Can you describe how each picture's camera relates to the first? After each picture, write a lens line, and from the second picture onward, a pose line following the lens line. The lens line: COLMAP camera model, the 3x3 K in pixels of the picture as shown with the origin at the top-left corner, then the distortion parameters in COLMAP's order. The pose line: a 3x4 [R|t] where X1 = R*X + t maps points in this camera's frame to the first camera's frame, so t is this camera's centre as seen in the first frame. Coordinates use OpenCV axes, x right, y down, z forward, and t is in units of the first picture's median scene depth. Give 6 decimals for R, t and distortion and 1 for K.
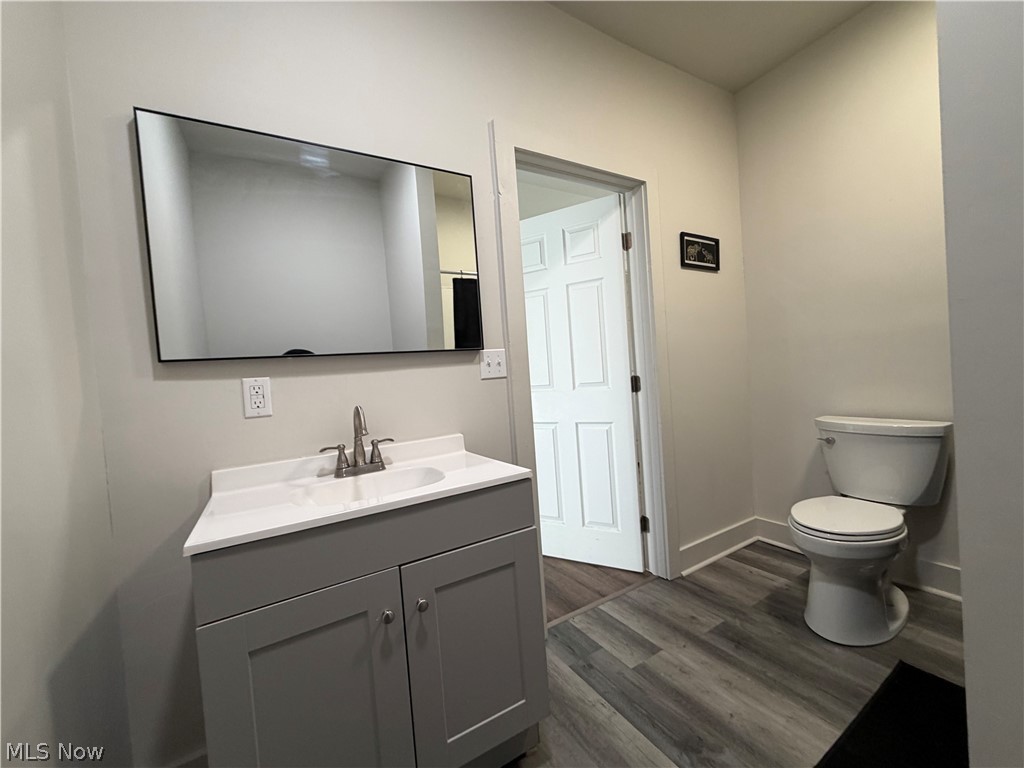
lens RADIAL K [[408.6, 0, 512.7], [0, 408.6, 387.1], [0, 0, 1]] dist [-0.002219, 0.001133]
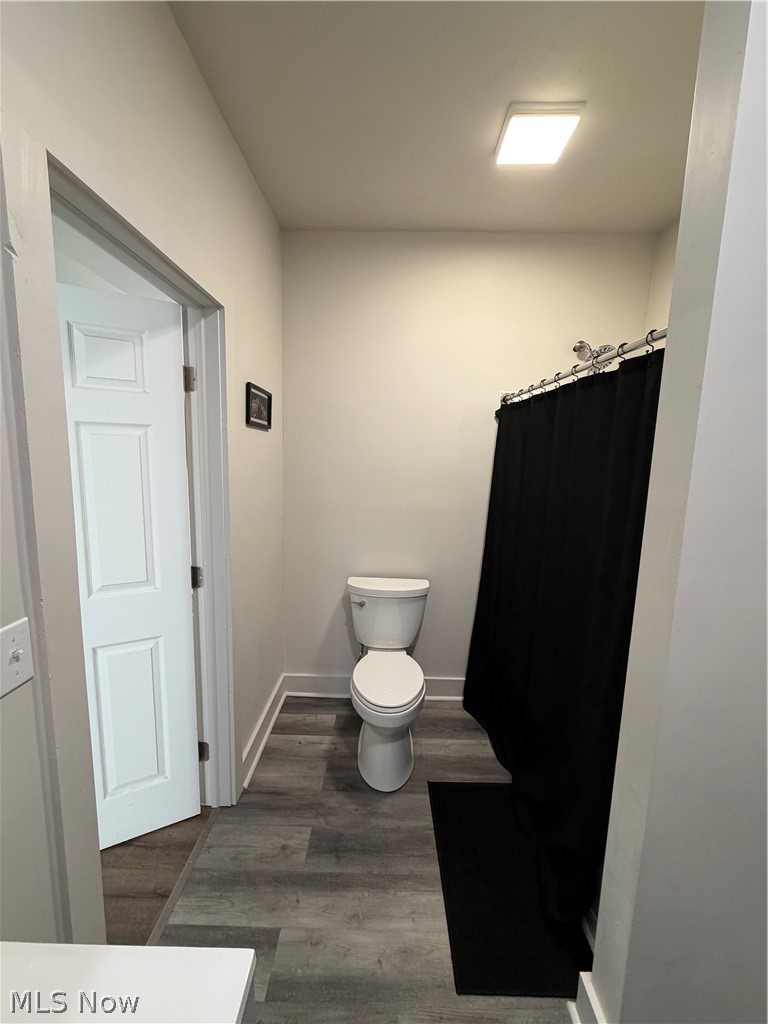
lens RADIAL K [[408.6, 0, 386.5], [0, 408.6, 508.6], [0, 0, 1]] dist [-0.002219, 0.001133]
pose [[0.517985, -0.032882, 0.854758, -0.159877], [-0.043050, 0.996992, 0.064442, -0.213127], [-0.854306, -0.070177, 0.515011, 0.366005]]
